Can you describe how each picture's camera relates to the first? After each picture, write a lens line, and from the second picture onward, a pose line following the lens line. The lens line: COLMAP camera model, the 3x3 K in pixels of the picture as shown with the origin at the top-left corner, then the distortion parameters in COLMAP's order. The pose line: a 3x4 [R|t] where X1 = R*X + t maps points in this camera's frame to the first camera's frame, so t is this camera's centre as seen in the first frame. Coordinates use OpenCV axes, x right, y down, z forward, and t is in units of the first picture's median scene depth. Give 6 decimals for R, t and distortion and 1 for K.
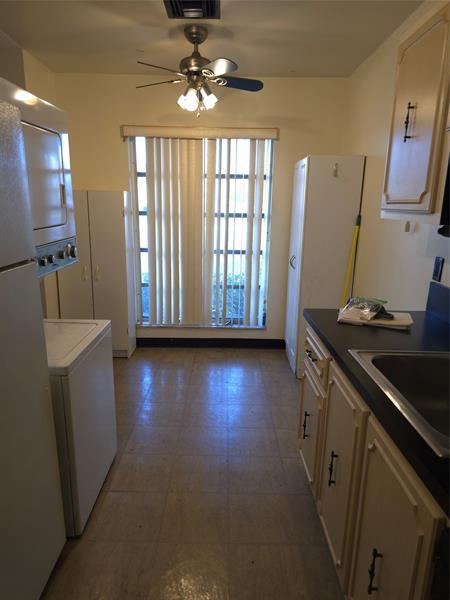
lens RADIAL K [[407.1, 0, 222.7], [0, 407.1, 313.7], [0, 0, 1]] dist [0.025630, -0.022736]
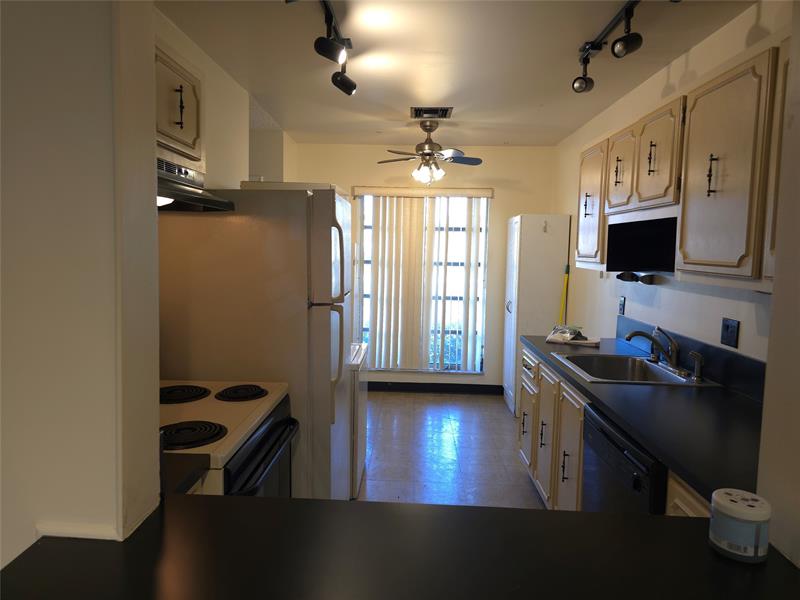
lens RADIAL K [[542.8, 0, 396.7], [0, 542.8, 297.2], [0, 0, 1]] dist [0.025630, -0.022736]
pose [[0.999576, 0.007183, -0.028209, -0.080473], [-0.012001, 0.984574, -0.174556, 0.097370], [0.026520, 0.174821, 0.984243, -0.404312]]
